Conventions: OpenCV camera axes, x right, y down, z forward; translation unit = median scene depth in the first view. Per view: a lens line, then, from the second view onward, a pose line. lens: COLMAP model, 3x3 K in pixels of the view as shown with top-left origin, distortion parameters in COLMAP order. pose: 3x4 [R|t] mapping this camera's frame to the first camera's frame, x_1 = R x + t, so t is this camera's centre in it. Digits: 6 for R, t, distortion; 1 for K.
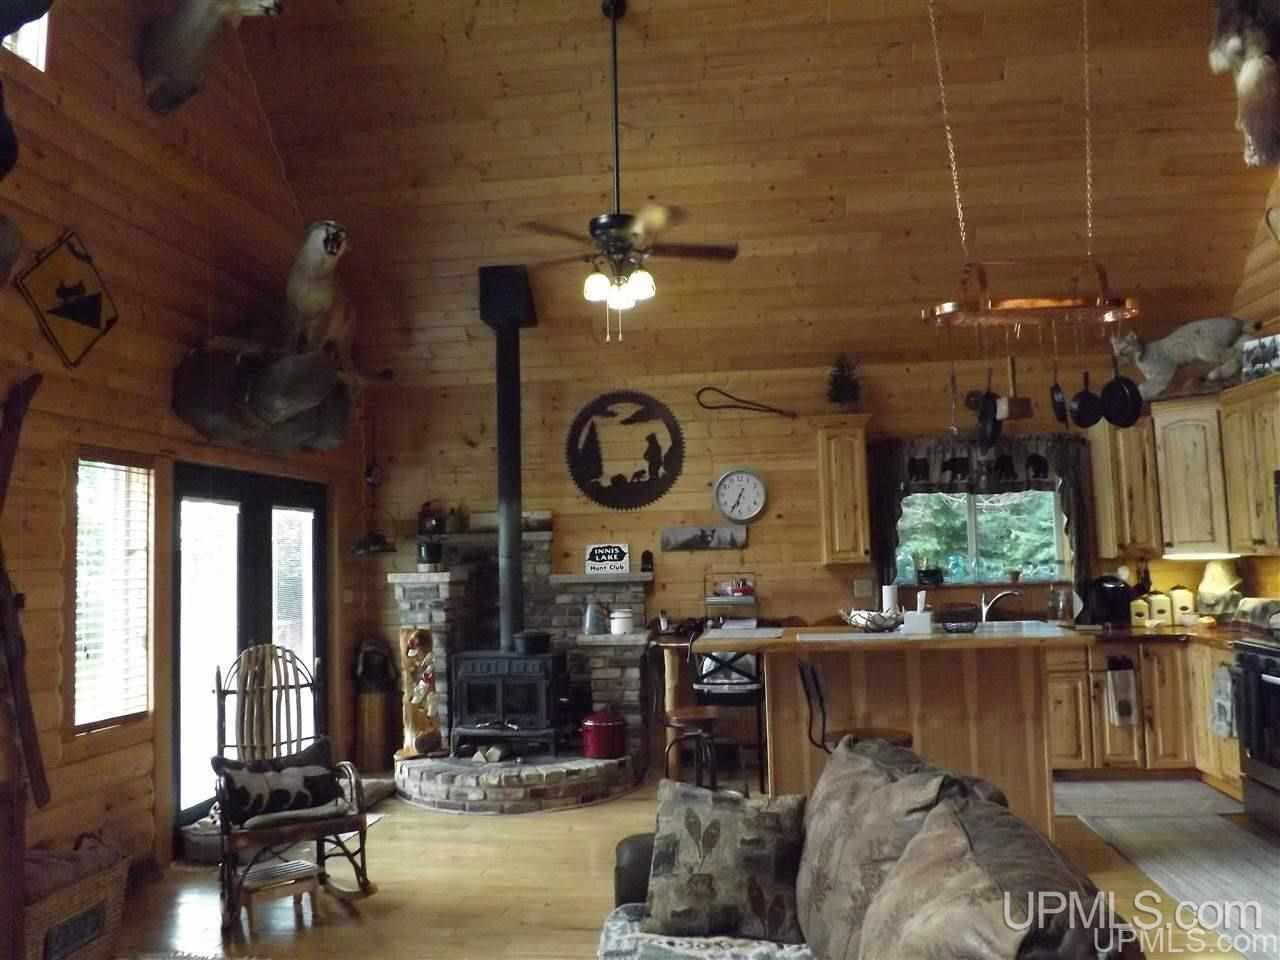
lens RADIAL K [[945.5, 0, 640.0], [0, 945.5, 480.0], [0, 0, 1]] dist [-0.005488, -0.002308]
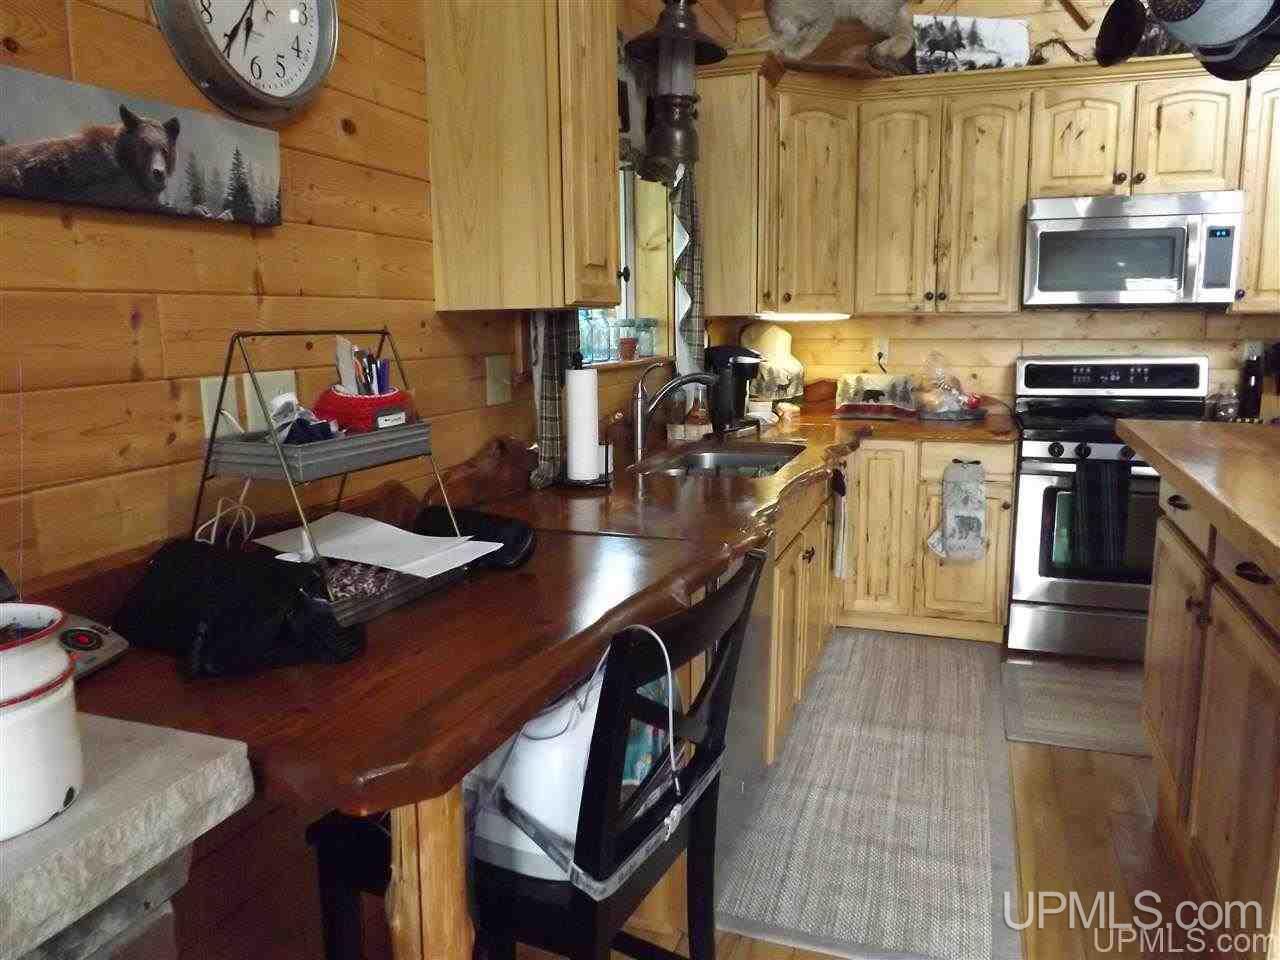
lens RADIAL K [[945.5, 0, 640.0], [0, 945.5, 480.0], [0, 0, 1]] dist [-0.005488, -0.002308]
pose [[0.191933, -0.134569, 0.972138, -0.114908], [-0.082048, 0.984887, 0.152533, 0.090744], [-0.977972, -0.109038, 0.177992, 0.864695]]
